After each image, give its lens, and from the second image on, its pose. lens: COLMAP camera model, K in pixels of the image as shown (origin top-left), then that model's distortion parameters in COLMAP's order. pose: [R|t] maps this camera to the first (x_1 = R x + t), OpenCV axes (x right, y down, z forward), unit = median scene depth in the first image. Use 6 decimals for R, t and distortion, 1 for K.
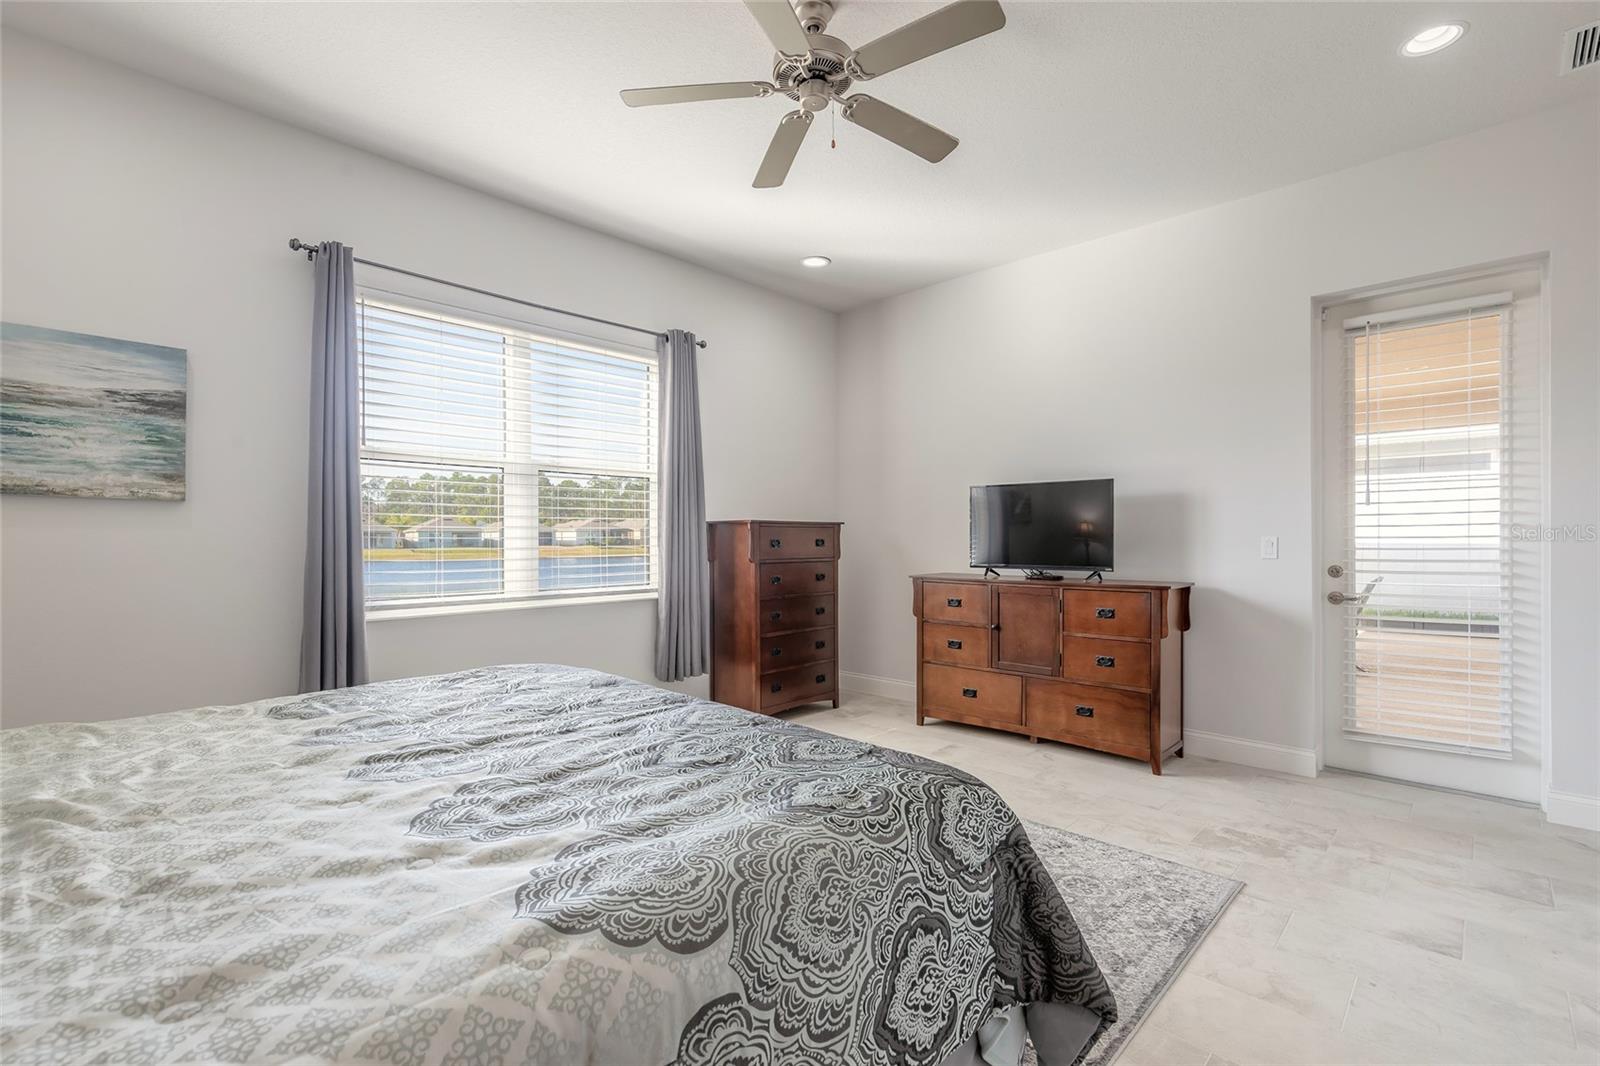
lens RADIAL K [[719.2, 0, 793.1], [0, 719.2, 530.7], [0, 0, 1]] dist [0.008897, -0.001618]
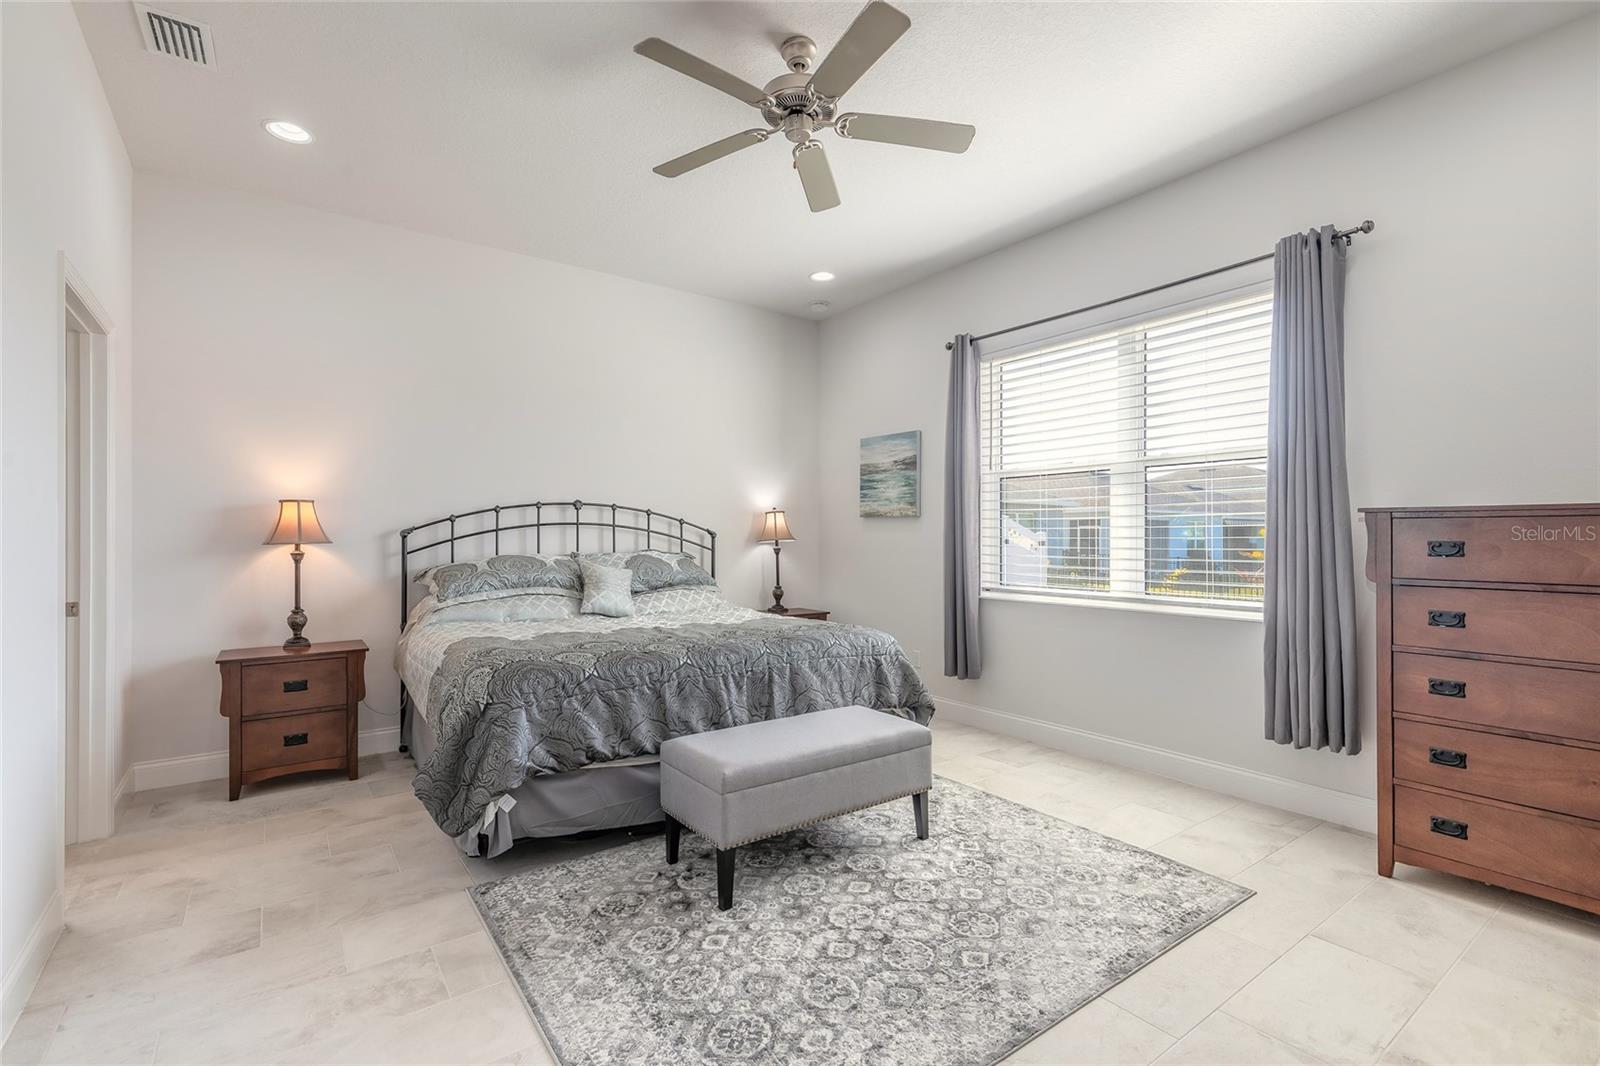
lens RADIAL K [[719.2, 0, 796.5], [0, 719.2, 537.2], [0, 0, 1]] dist [0.008897, -0.001618]
pose [[-0.169418, 0.003393, -0.985539, 0.941407], [0.011497, 0.999933, 0.001466, 0.003425], [0.985477, -0.011082, -0.169445, 1.013502]]
